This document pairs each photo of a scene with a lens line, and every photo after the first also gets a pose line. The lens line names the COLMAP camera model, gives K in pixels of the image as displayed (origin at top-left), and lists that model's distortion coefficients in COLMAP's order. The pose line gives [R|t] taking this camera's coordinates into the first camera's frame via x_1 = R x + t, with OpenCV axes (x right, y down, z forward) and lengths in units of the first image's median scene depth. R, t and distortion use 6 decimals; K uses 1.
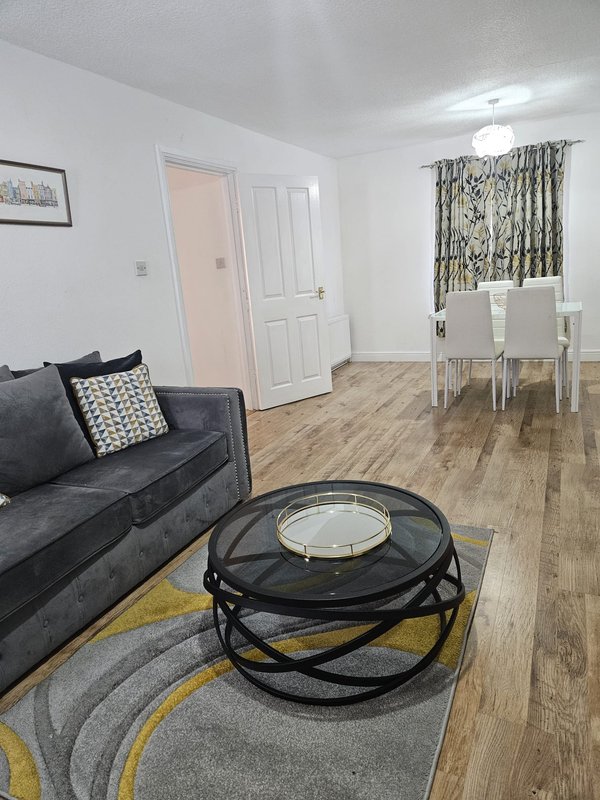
lens RADIAL K [[533.0, 0, 295.6], [0, 533.0, 405.9], [0, 0, 1]] dist [0.083422, -0.068462]
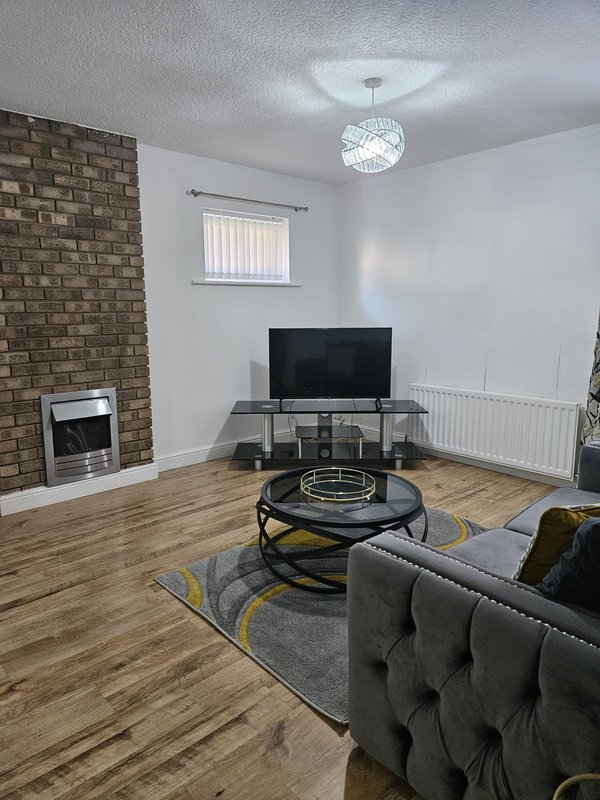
lens RADIAL K [[531.9, 0, 294.7], [0, 531.9, 402.0], [0, 0, 1]] dist [0.087032, -0.071299]
pose [[-0.917537, 0.012094, 0.397467, -0.274759], [0.174661, 0.910215, 0.375502, -0.391933], [-0.357239, 0.413959, -0.837269, 1.493743]]
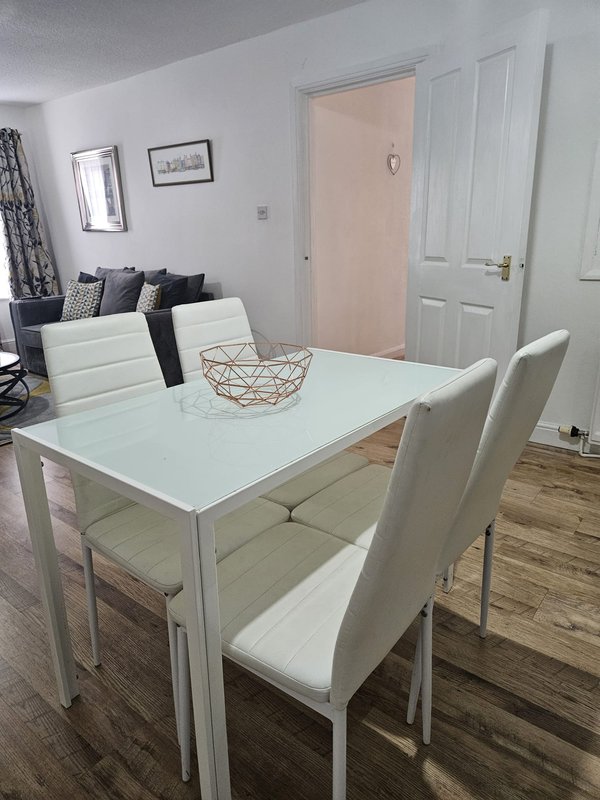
lens RADIAL K [[533.0, 0, 295.6], [0, 533.0, 405.9], [0, 0, 1]] dist [0.083422, -0.068462]
pose [[-0.239022, 0.374349, -0.895953, 1.079997], [-0.209227, 0.881168, 0.423989, -0.497637], [0.948205, 0.288800, -0.132294, 1.696184]]
